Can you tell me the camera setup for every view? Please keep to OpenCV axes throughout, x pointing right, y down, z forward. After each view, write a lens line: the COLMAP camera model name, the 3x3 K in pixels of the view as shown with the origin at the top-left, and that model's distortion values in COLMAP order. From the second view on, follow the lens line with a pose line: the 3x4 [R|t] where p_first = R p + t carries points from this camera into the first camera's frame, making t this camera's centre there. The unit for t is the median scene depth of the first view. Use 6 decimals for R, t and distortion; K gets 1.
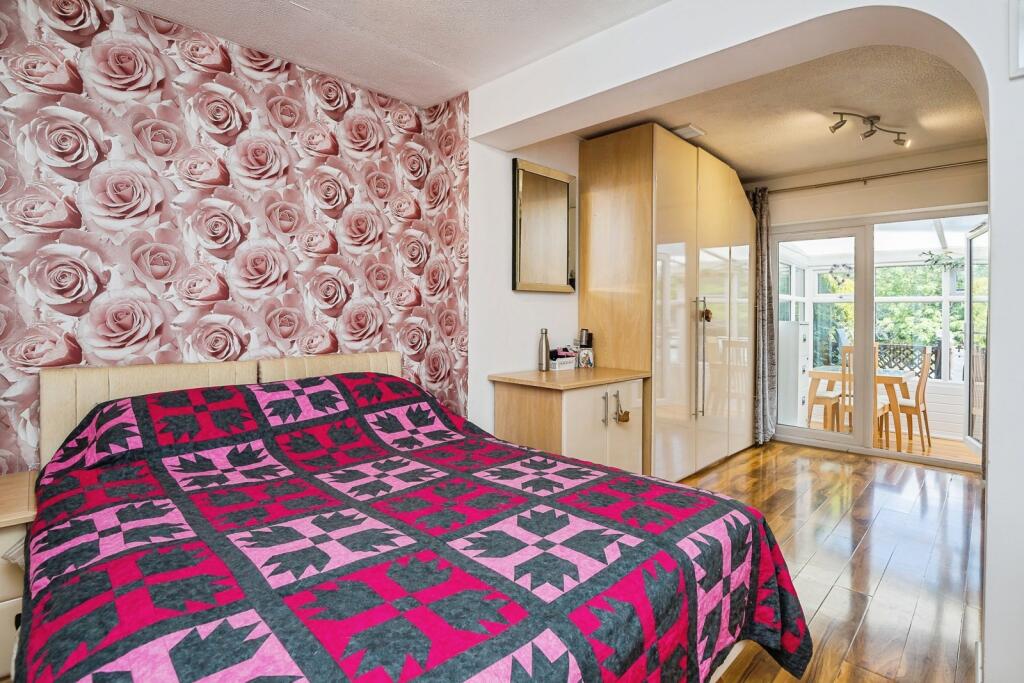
lens RADIAL K [[481.4, 0, 532.3], [0, 481.4, 320.4], [0, 0, 1]] dist [-0.033036, 0.001685]
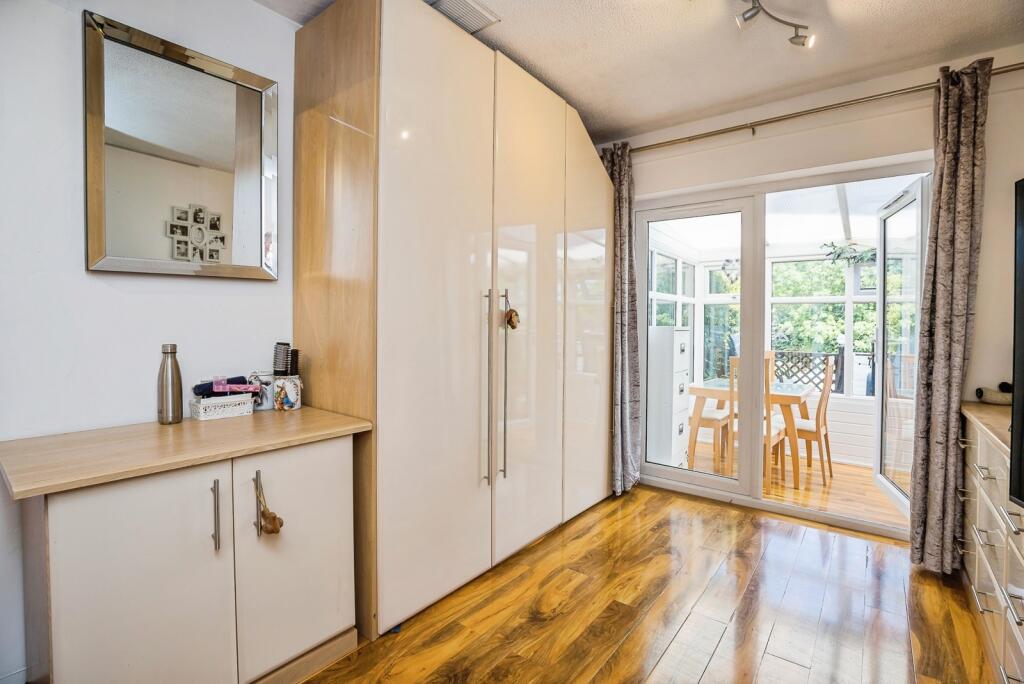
lens RADIAL K [[481.4, 0, 508.5], [0, 481.4, 333.3], [0, 0, 1]] dist [-0.033036, 0.001685]
pose [[0.993493, -0.006285, 0.113719, 0.207903], [0.004388, 0.999847, 0.016928, -0.001347], [-0.113808, -0.016319, 0.993369, 0.266538]]
